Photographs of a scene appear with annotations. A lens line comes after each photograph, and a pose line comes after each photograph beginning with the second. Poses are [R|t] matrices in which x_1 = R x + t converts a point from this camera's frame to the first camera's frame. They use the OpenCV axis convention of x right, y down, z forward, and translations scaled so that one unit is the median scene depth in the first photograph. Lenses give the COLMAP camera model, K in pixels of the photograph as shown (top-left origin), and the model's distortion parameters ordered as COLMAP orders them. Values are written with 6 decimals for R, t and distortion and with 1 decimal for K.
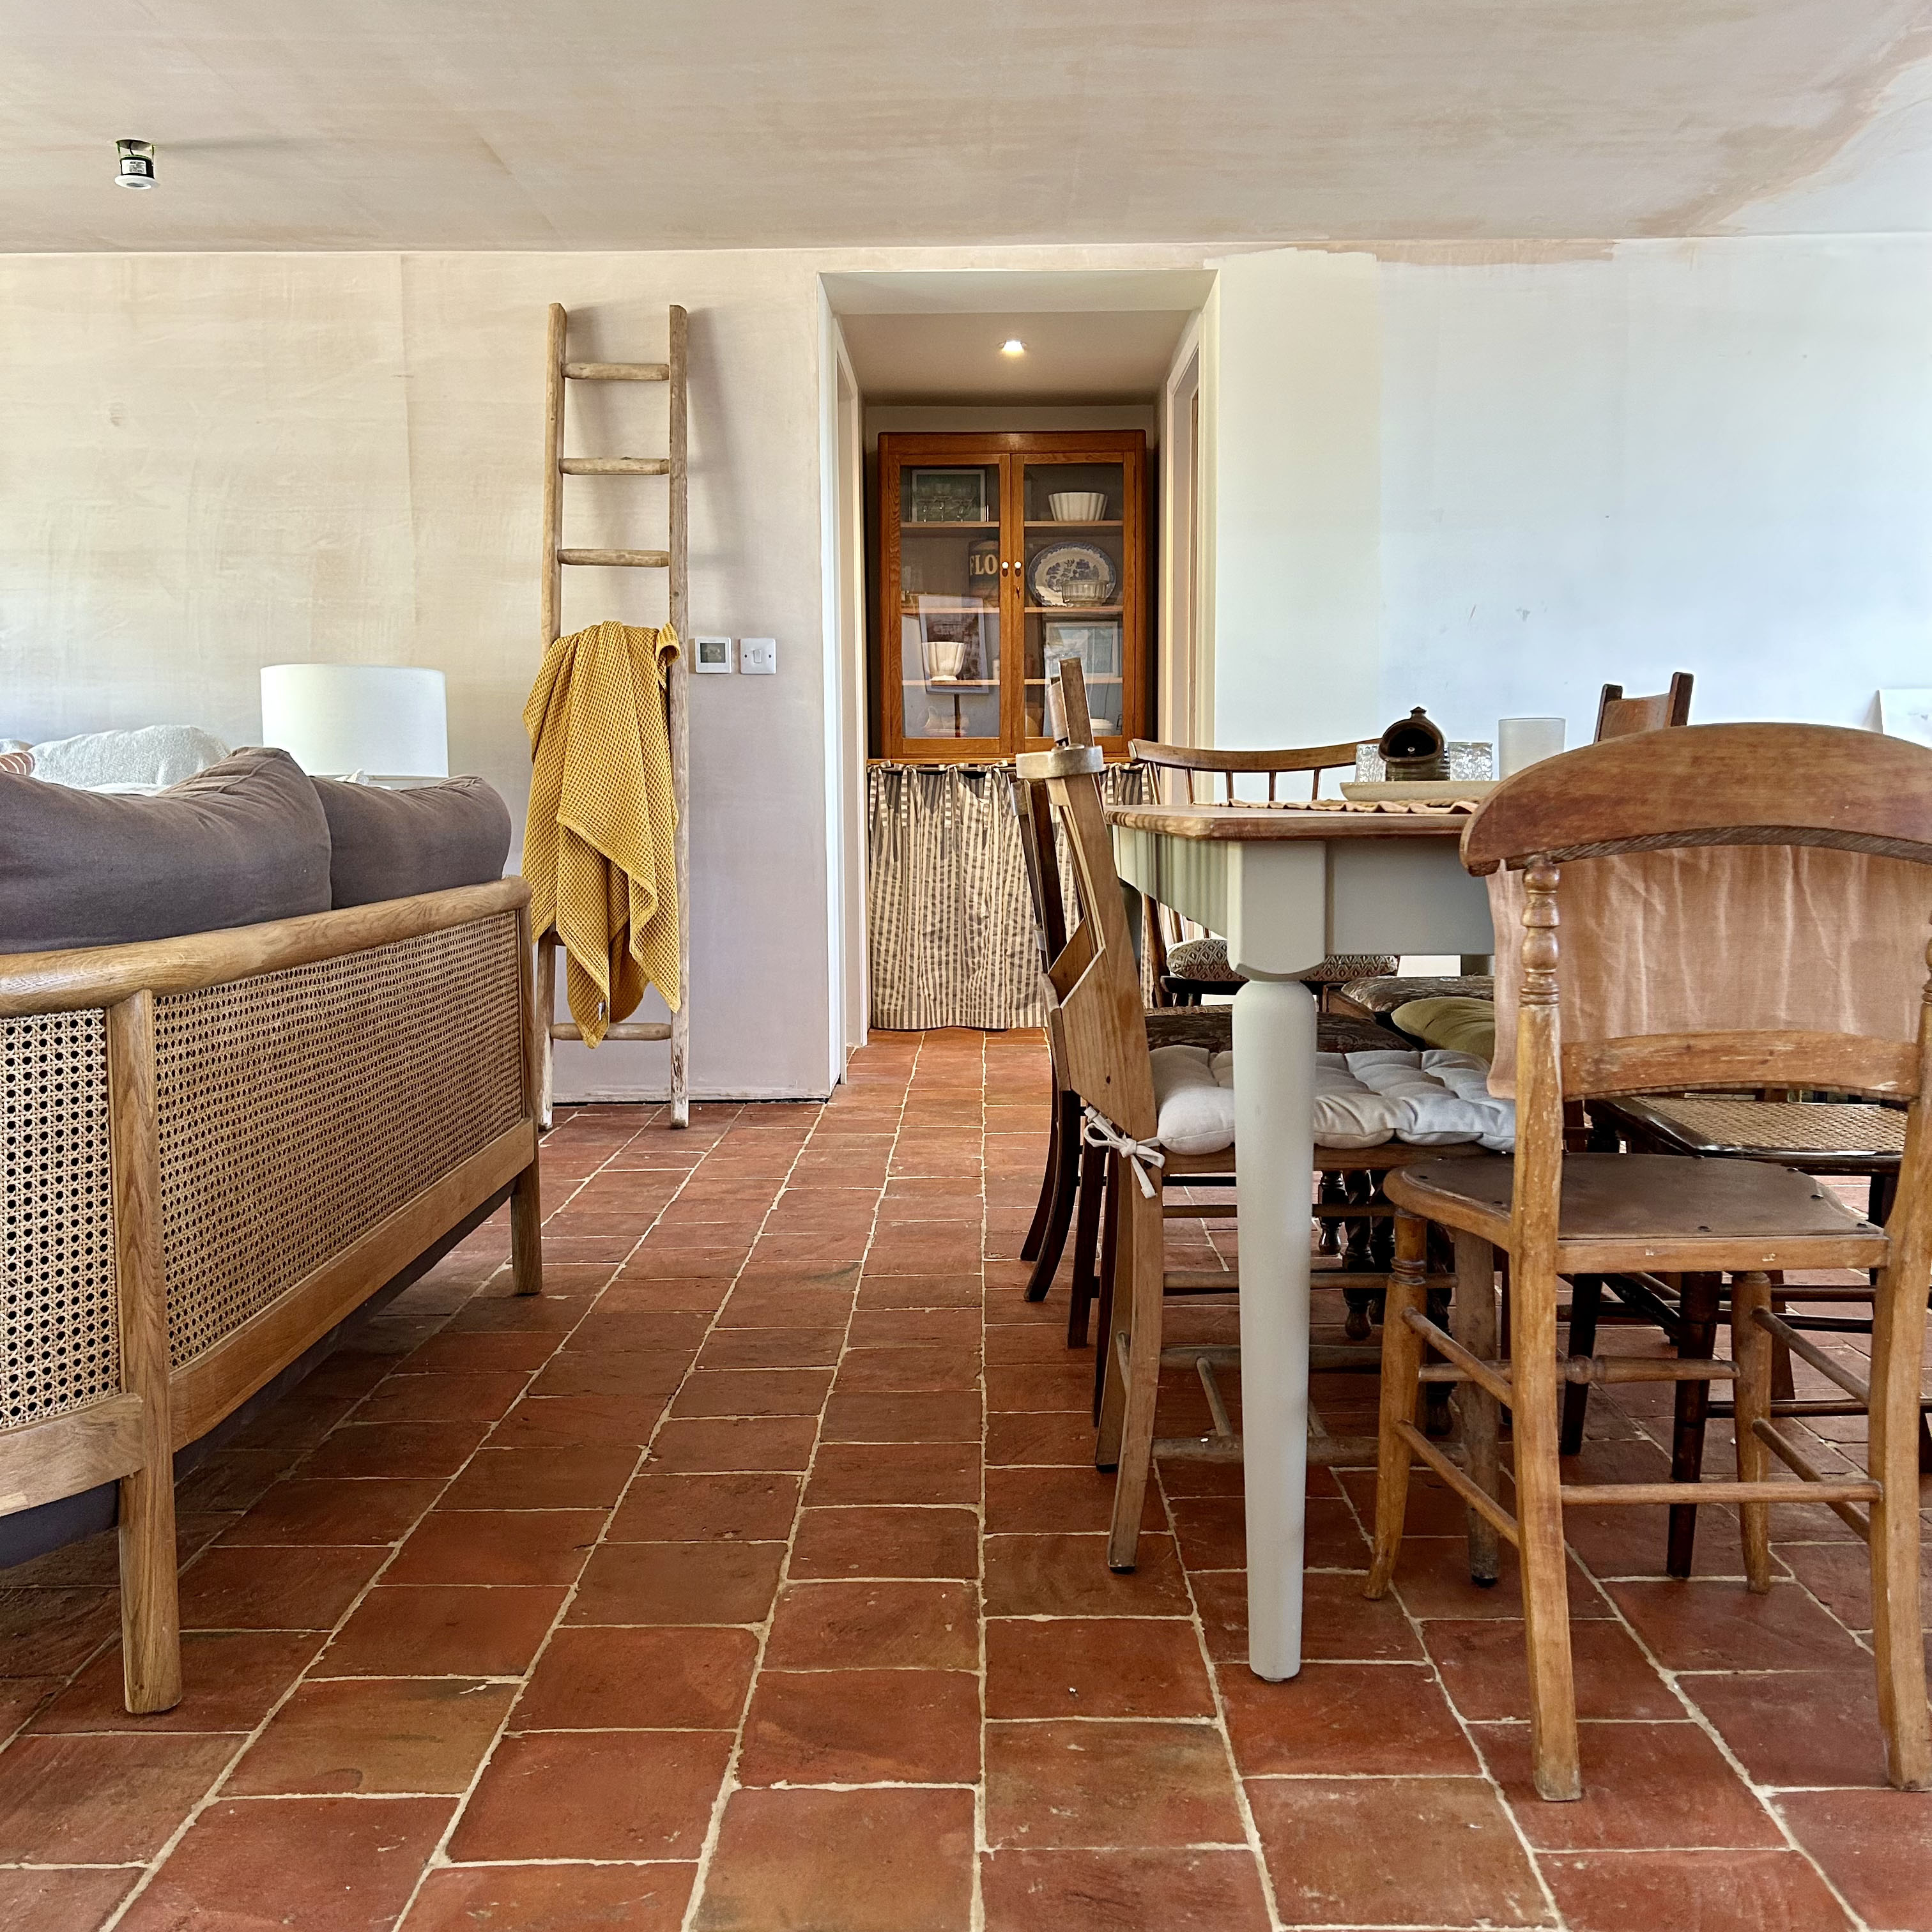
lens RADIAL K [[1939.5, 0, 953.6], [0, 1939.5, 971.6], [0, 0, 1]] dist [0.008212, 0.000000]
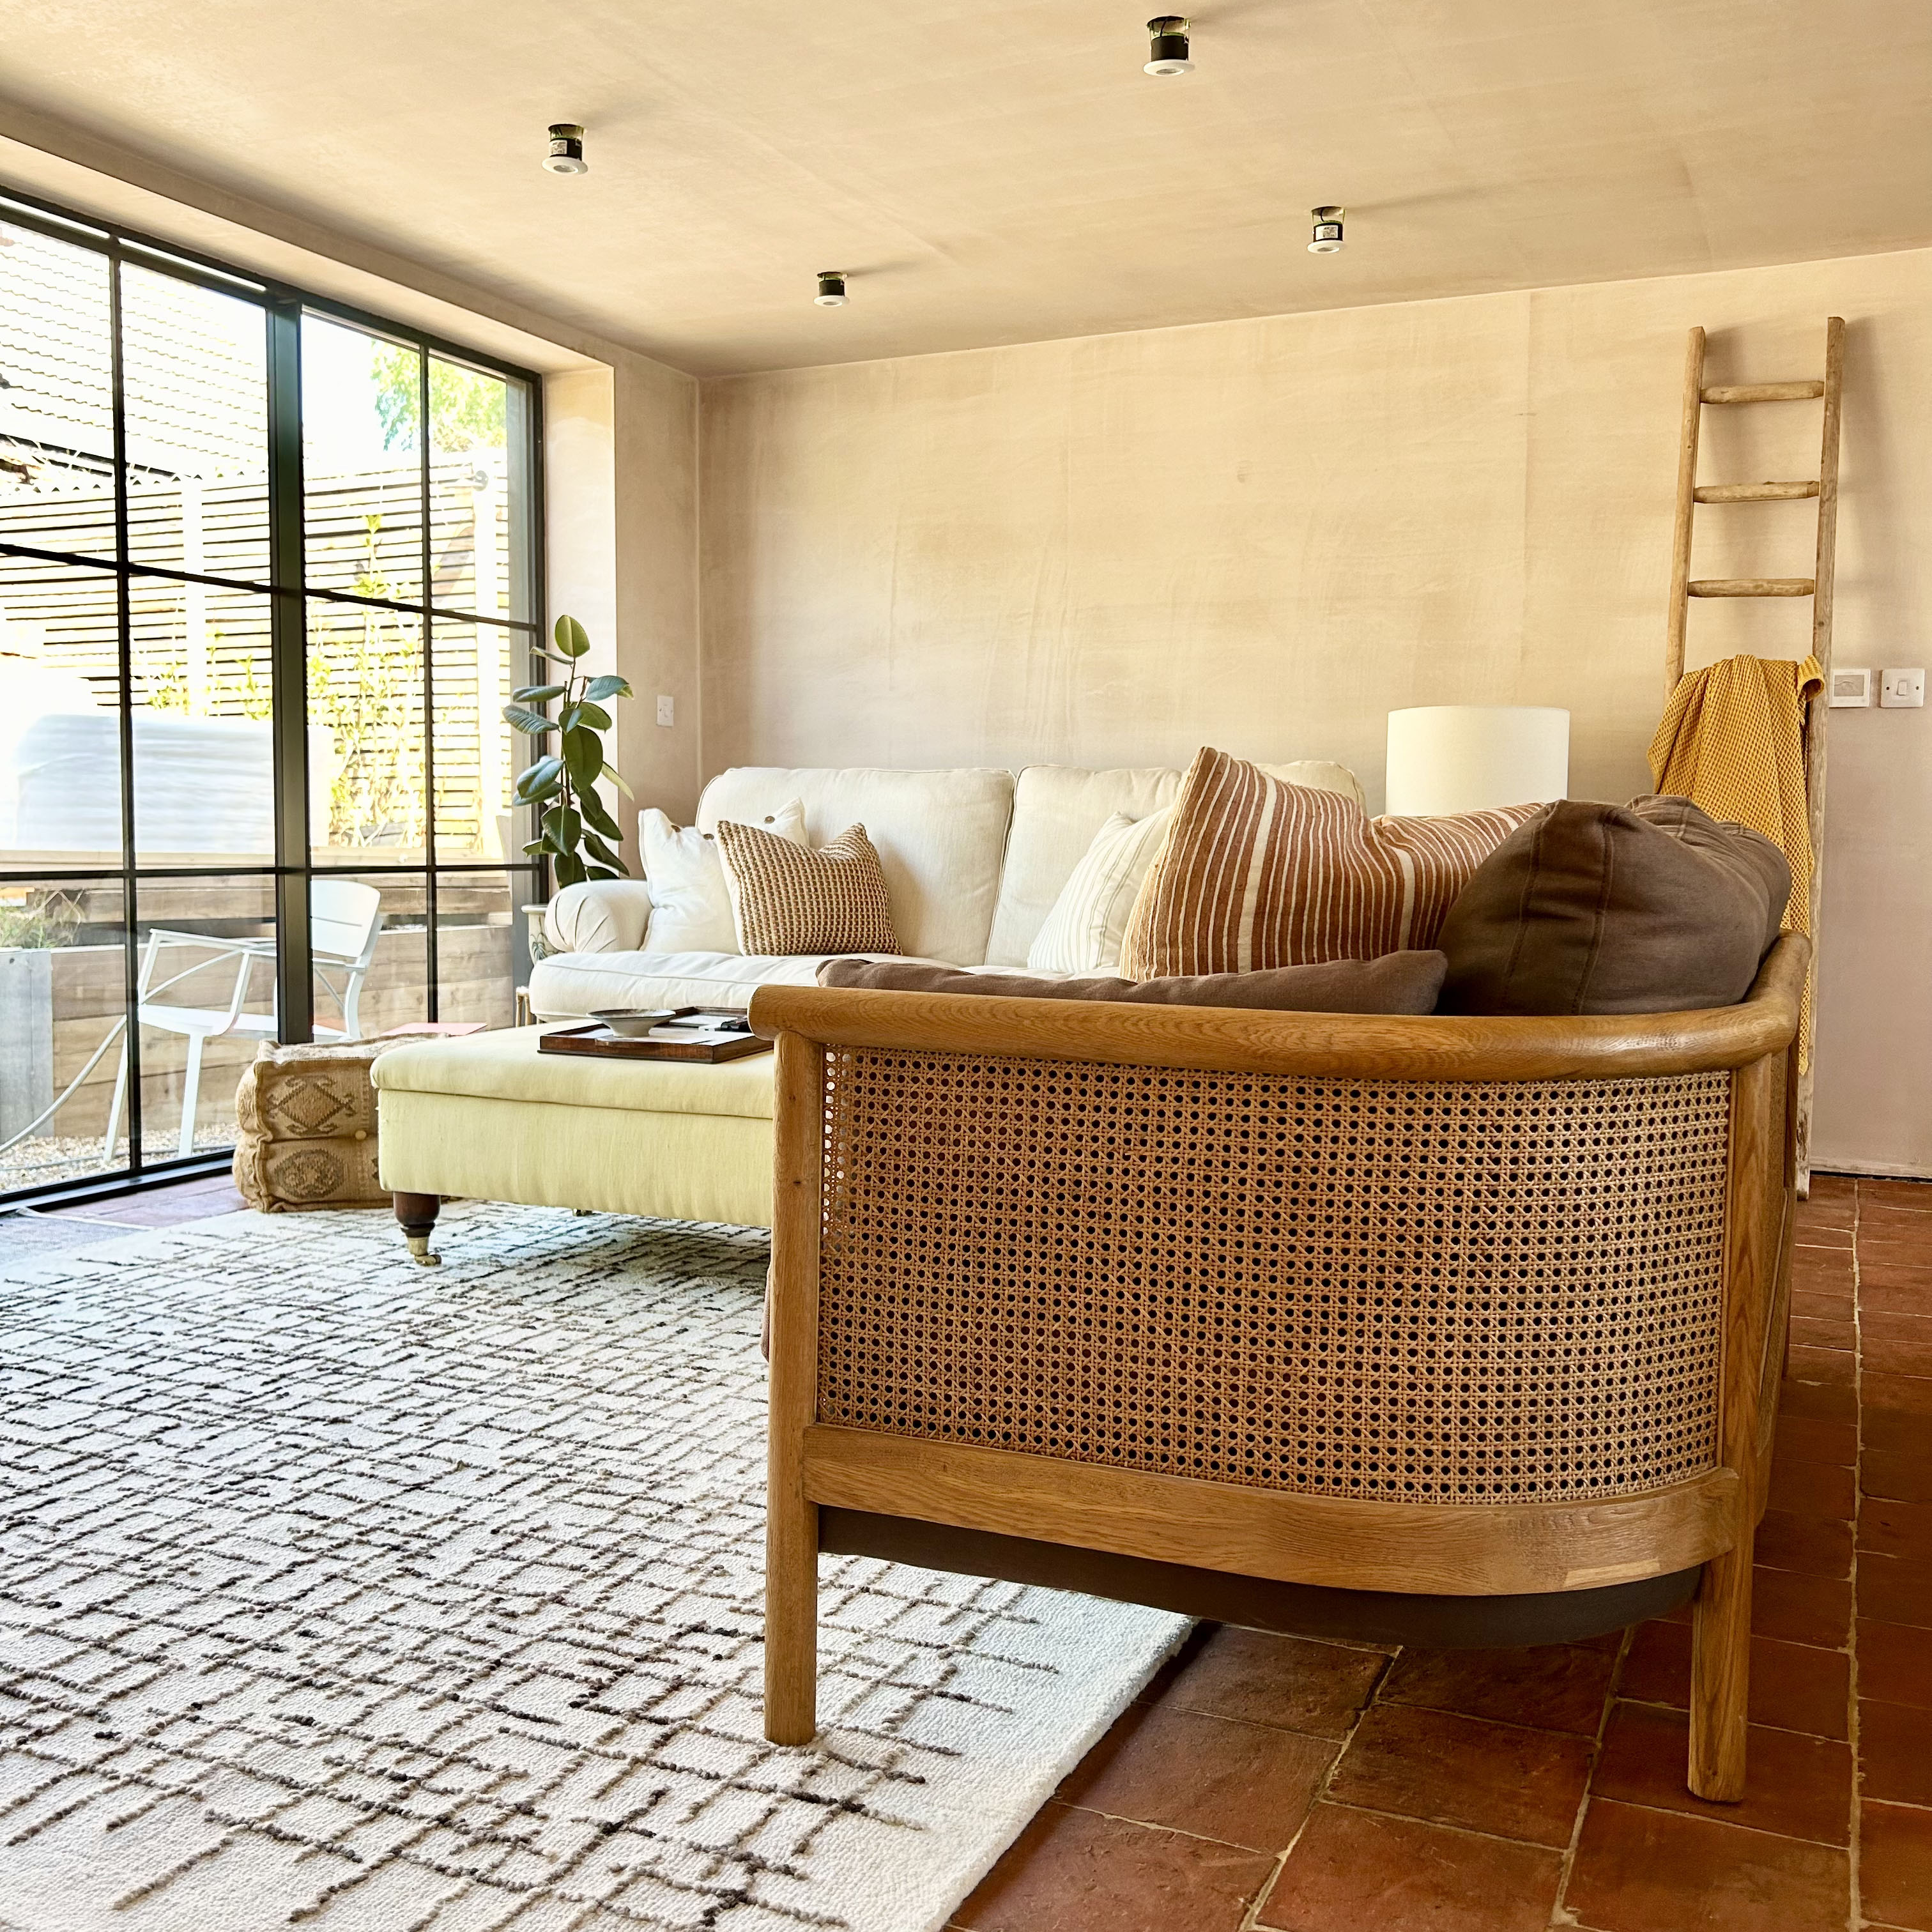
lens RADIAL K [[1939.5, 0, 952.0], [0, 1939.5, 957.5], [0, 0, 1]] dist [0.008212, 0.000000]
pose [[0.920912, 0.034610, -0.388230, -0.159393], [-0.043776, 0.998932, -0.014789, -0.002160], [0.387304, 0.030615, 0.921444, -0.018541]]
